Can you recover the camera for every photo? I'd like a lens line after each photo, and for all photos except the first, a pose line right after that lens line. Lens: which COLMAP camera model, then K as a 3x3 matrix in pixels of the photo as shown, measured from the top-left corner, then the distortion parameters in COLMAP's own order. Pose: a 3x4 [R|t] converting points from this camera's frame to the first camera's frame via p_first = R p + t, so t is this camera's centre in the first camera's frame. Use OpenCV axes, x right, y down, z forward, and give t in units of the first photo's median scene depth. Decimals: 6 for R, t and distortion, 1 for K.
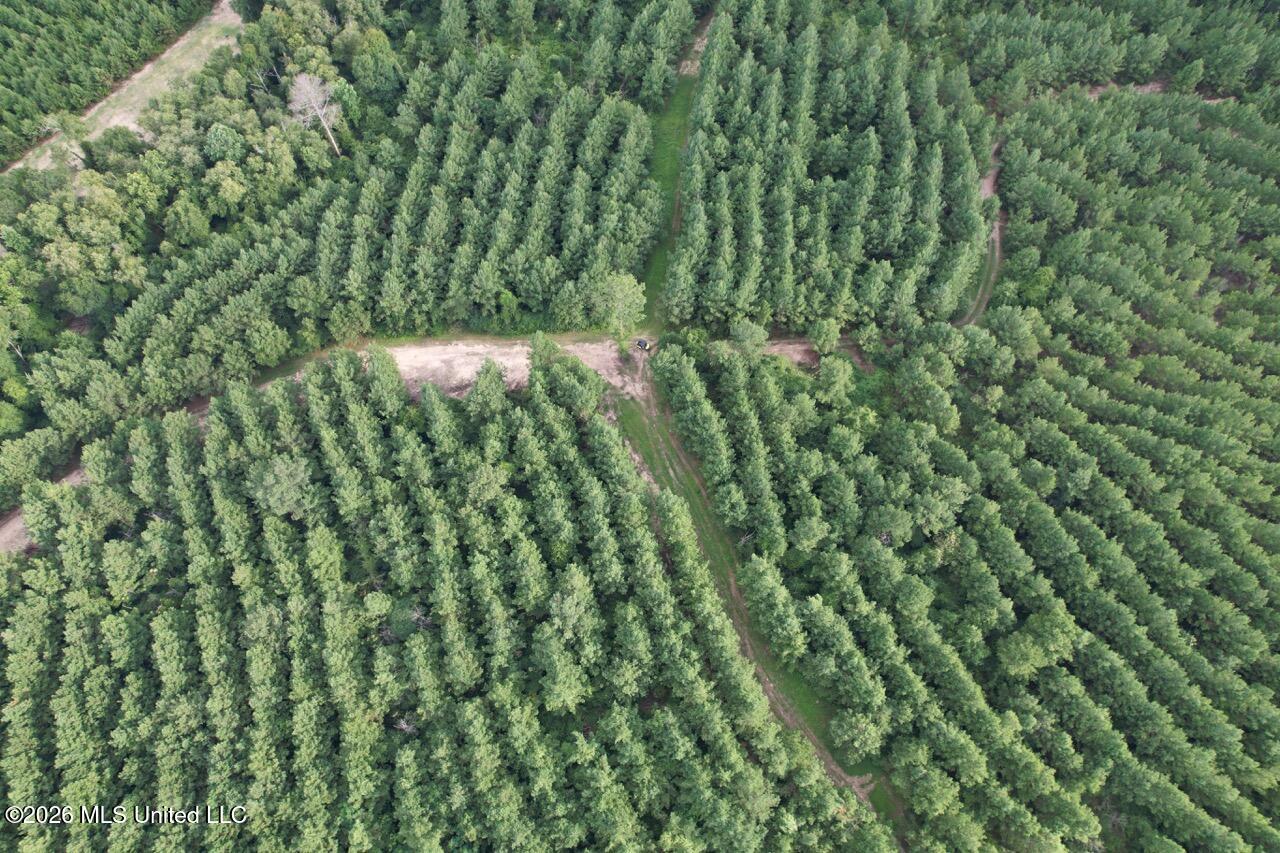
lens RADIAL K [[763.7, 0, 640.0], [0, 763.7, 426.5], [0, 0, 1]] dist [0.001400, -0.000843]
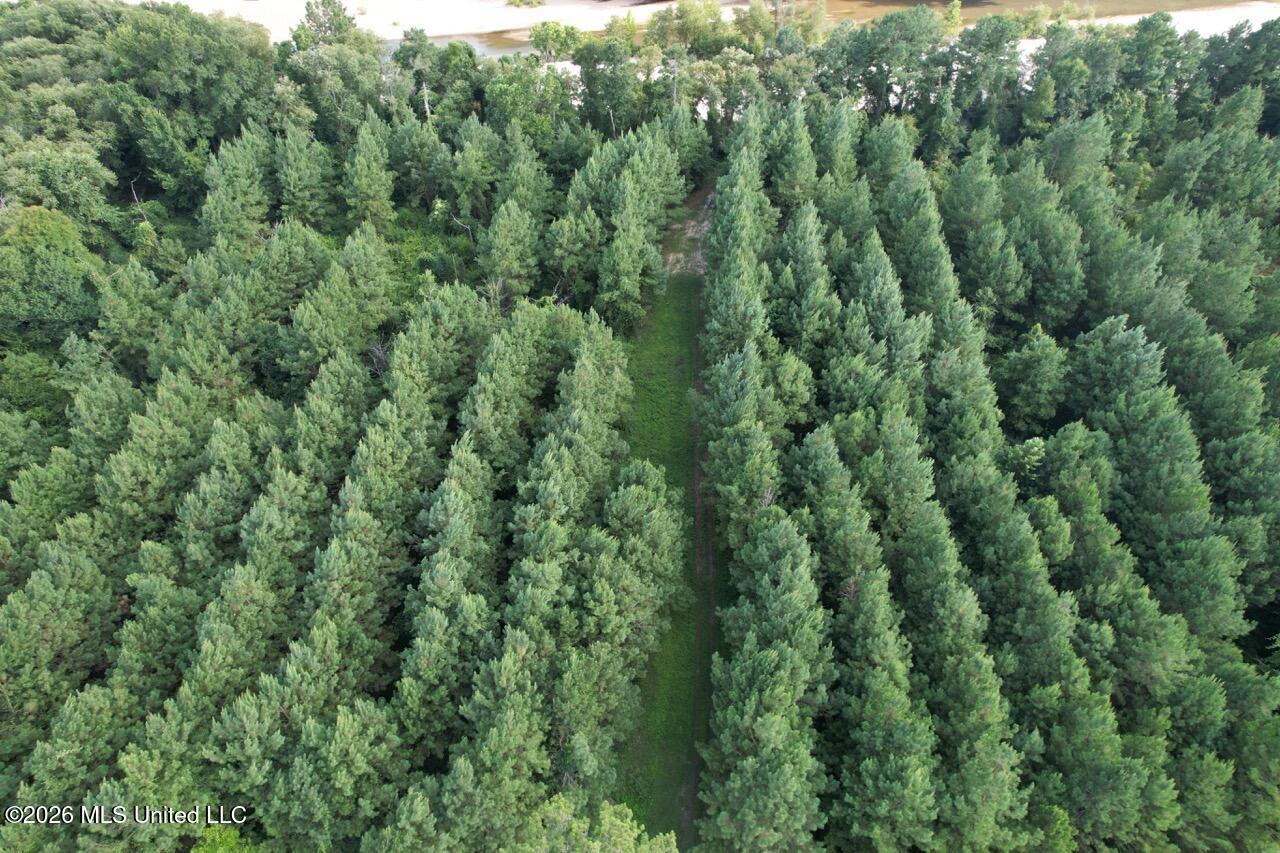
lens RADIAL K [[763.7, 0, 640.0], [0, 763.7, 426.5], [0, 0, 1]] dist [0.001400, -0.000843]
pose [[0.995210, -0.061226, 0.076211, -0.015416], [0.084727, 0.929091, -0.360017, -0.196620], [-0.048764, 0.364749, 0.929828, 0.621675]]
